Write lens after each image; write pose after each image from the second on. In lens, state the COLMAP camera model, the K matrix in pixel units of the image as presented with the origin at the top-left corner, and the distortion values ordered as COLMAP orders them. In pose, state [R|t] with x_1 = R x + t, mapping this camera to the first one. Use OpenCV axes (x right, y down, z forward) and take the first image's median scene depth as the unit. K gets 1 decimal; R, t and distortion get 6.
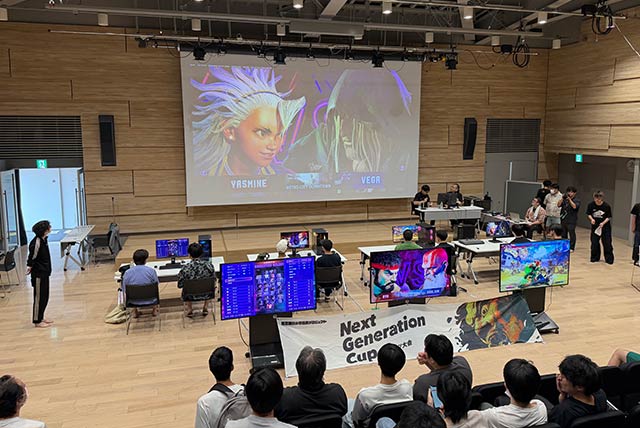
lens RADIAL K [[480.0, 0, 320.0], [0, 480.0, 214.0], [0, 0, 1]] dist [0.007374, -0.003472]
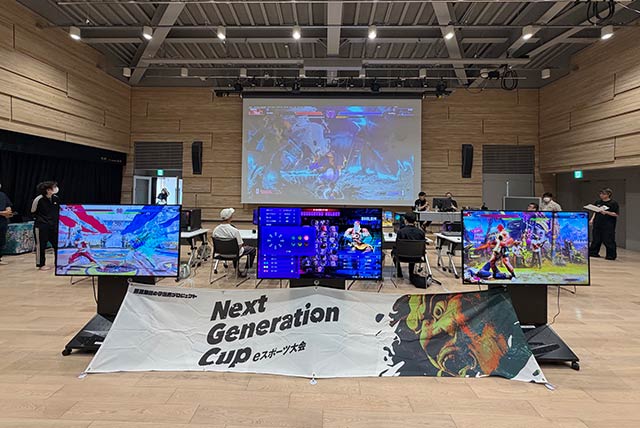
lens RADIAL K [[257.4, 0, 320.0], [0, 257.4, 195.7], [0, 0, 1]] dist [-0.000079, 0.000340]
pose [[0.960198, 0.017559, -0.278769, 0.249794], [-0.060314, 0.987512, -0.145543, 0.093955], [0.272732, 0.156563, 0.949266, 0.525314]]
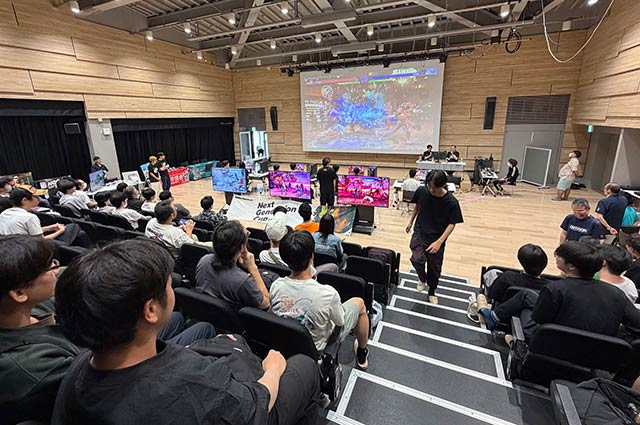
lens RADIAL K [[274.2, 0, 319.6], [0, 274.2, 198.5], [0, 0, 1]] dist [-0.000718, -0.000221]
pose [[0.787194, 0.156472, -0.596525, 0.802881], [-0.083023, 0.985360, 0.148906, 0.004862], [0.611092, -0.067692, 0.788660, 0.167715]]
